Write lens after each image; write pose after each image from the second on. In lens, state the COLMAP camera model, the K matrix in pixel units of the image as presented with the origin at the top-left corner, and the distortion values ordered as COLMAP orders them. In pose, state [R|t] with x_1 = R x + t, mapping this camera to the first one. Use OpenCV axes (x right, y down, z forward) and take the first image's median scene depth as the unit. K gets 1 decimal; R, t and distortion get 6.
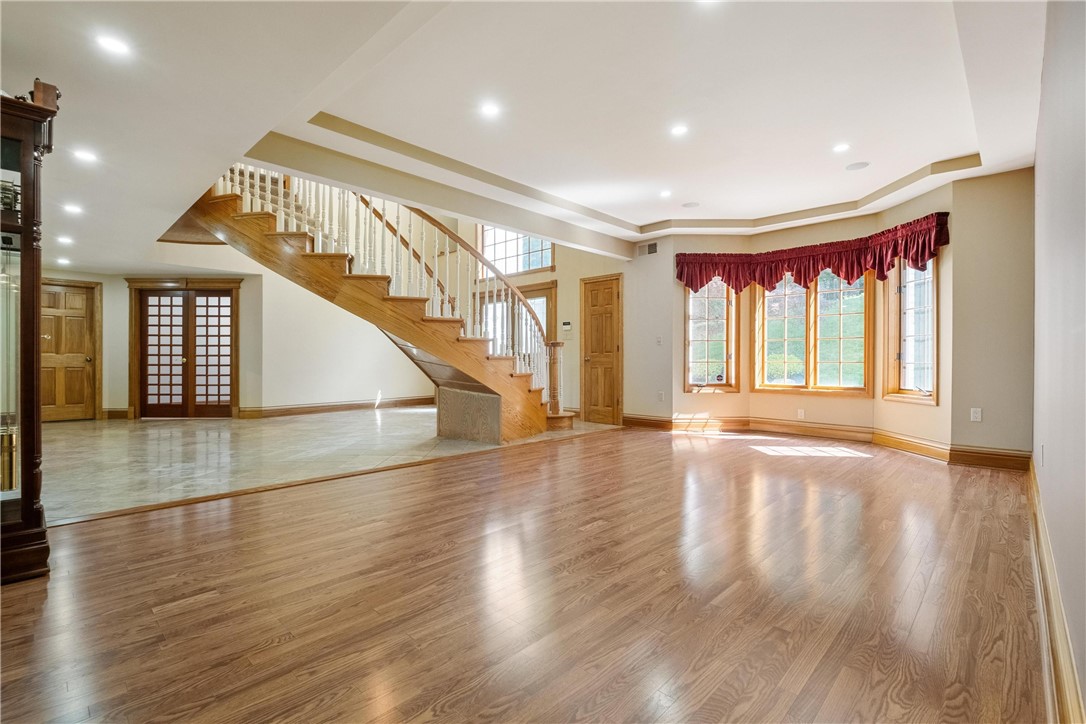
lens RADIAL K [[494.7, 0, 543.0], [0, 494.7, 362.0], [0, 0, 1]] dist [0.000715, -0.000465]
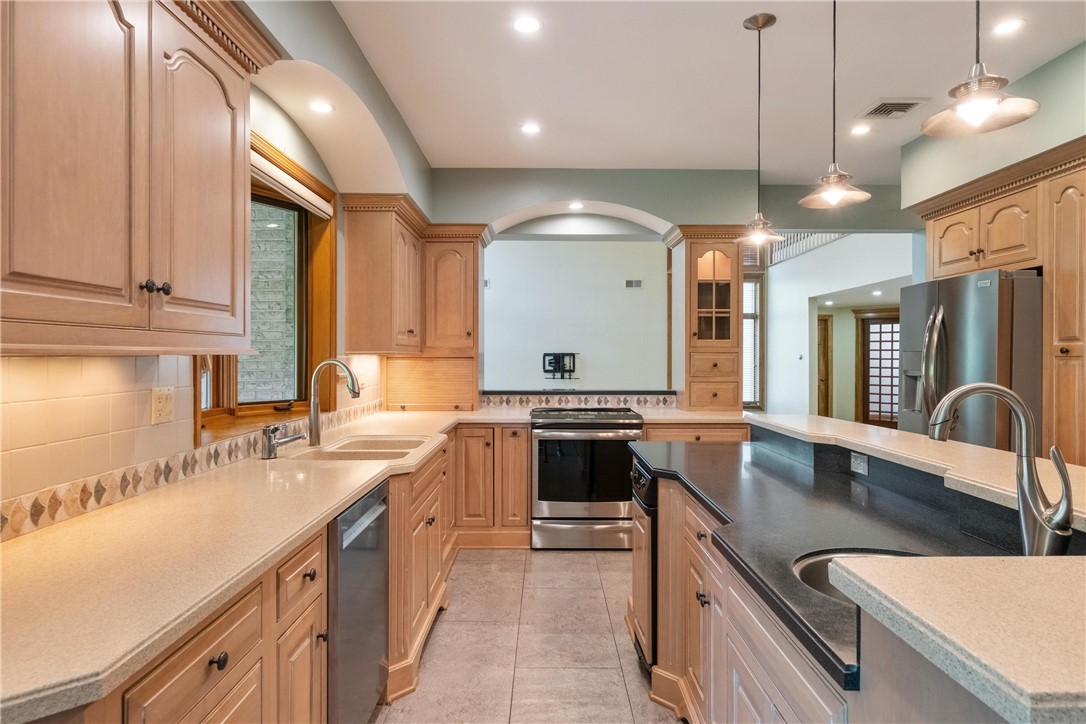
lens RADIAL K [[627.2, 0, 544.6], [0, 627.2, 359.2], [0, 0, 1]] dist [-0.002040, -0.000270]
pose [[0.697118, 0.003975, -0.716945, -0.383576], [-0.003970, 0.999991, 0.001684, -0.069907], [0.716945, 0.001673, 0.697127, -0.701461]]
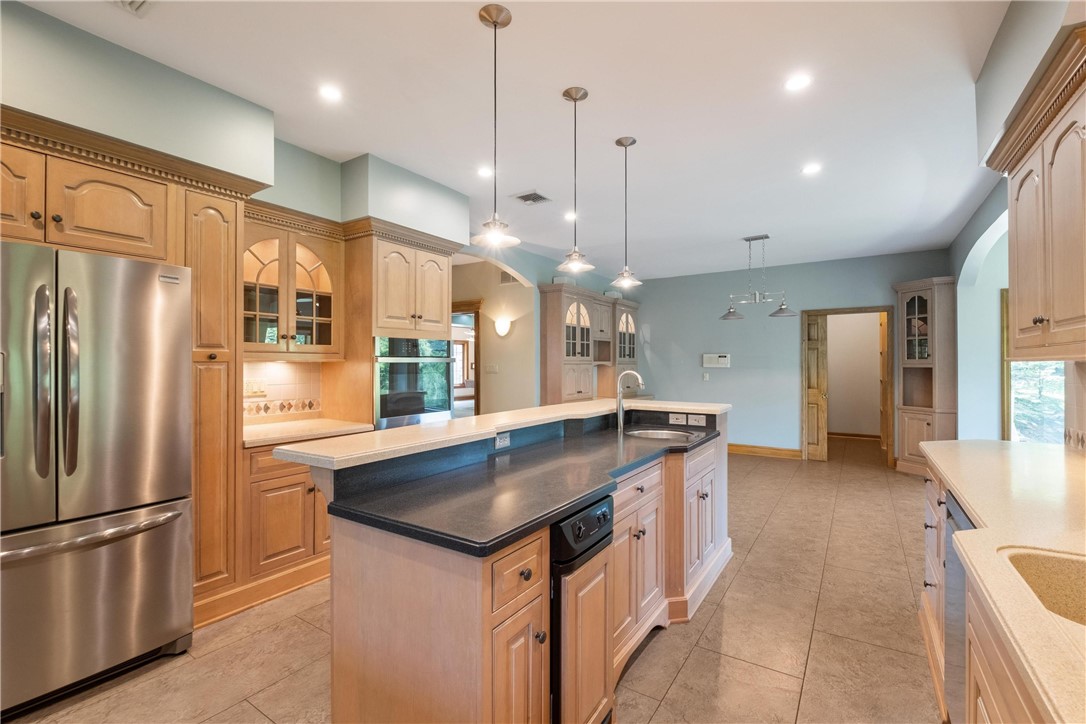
lens RADIAL K [[478.6, 0, 546.5], [0, 478.6, 360.5], [0, 0, 1]] dist [-0.001516, -0.000212]
pose [[-0.193715, 0.004666, 0.981047, -0.919041], [0.004328, 0.999983, -0.003901, -0.071520], [-0.981048, 0.003490, -0.193732, -0.257769]]
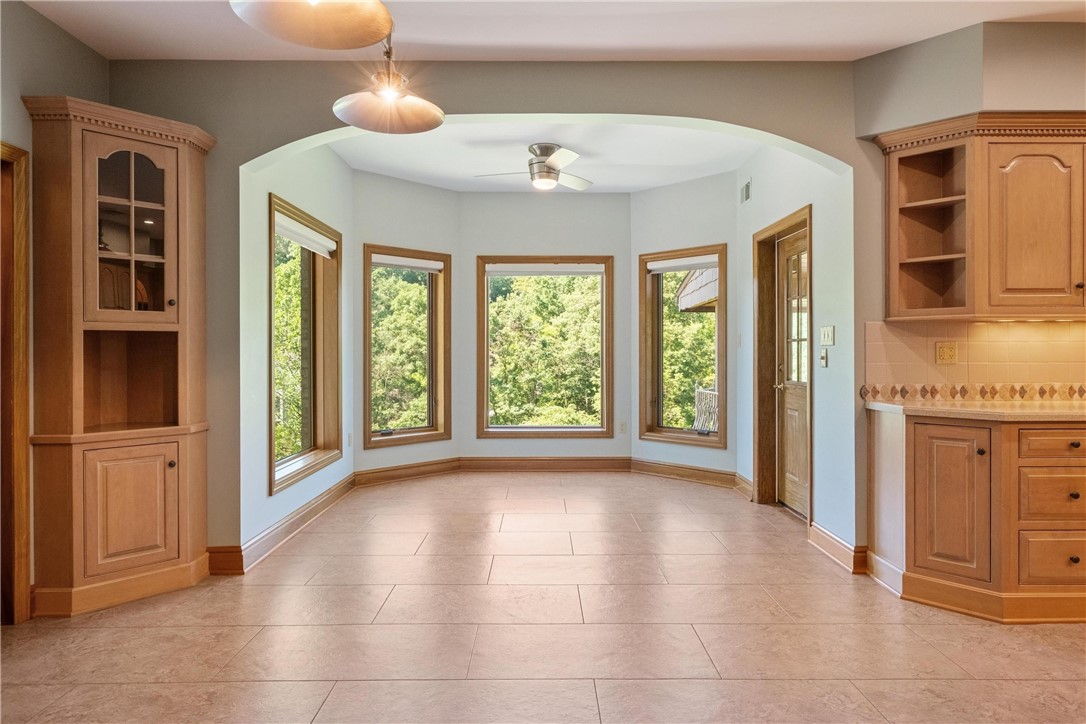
lens RADIAL K [[633.1, 0, 545.3], [0, 633.1, 354.3], [0, 0, 1]] dist [-0.001655, 0.000534]
pose [[-0.710306, 0.001794, -0.703891, 0.011570], [-0.002602, 0.999983, 0.005174, -0.042242], [0.703889, 0.005506, -0.710289, -0.581599]]
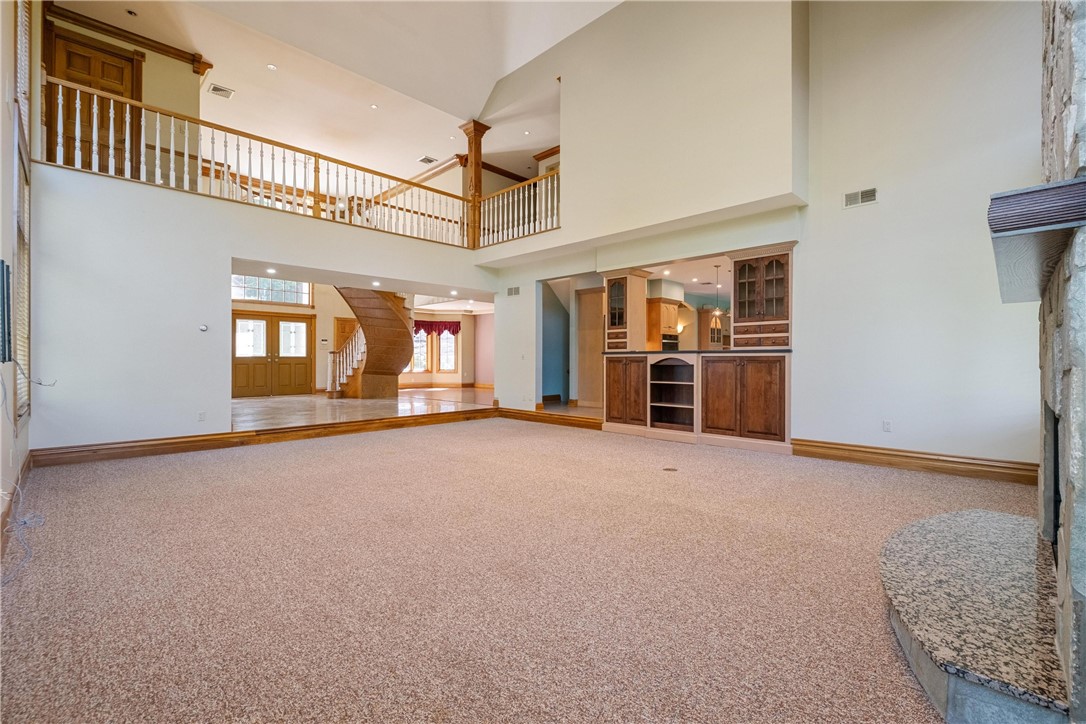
lens RADIAL K [[478.6, 0, 546.5], [0, 478.6, 360.5], [0, 0, 1]] dist [-0.001516, -0.000212]
pose [[0.000603, -0.001166, 0.999999, -2.125489], [0.003222, 0.999994, 0.001164, -0.006063], [-0.999995, 0.003222, 0.000607, 0.258771]]
